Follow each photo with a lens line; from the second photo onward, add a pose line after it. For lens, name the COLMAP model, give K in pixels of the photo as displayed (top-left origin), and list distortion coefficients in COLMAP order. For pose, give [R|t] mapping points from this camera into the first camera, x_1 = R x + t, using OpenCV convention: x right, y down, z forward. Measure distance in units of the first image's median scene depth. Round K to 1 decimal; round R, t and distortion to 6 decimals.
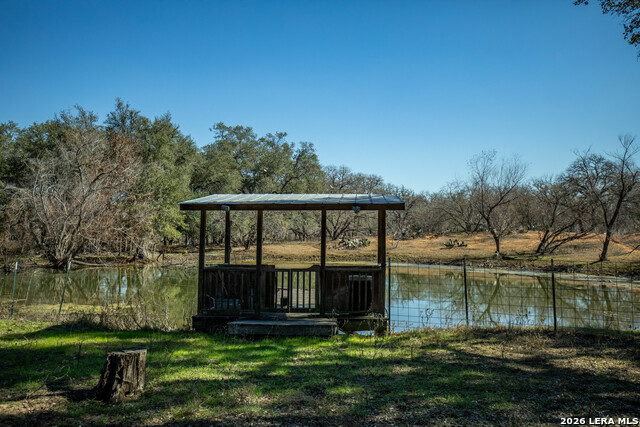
lens RADIAL K [[612.4, 0, 320.0], [0, 612.4, 211.7], [0, 0, 1]] dist [0.033588, 0.000000]
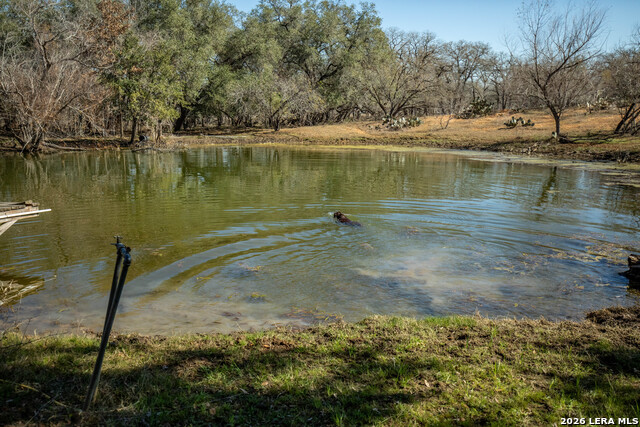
lens RADIAL K [[612.4, 0, 321.2], [0, 612.4, 212.3], [0, 0, 1]] dist [0.033588, 0.000000]
pose [[0.972819, 0.026491, -0.230046, 0.151101], [0.018613, 0.981275, 0.191711, 0.008498], [0.230817, -0.190782, 0.954110, 0.152143]]
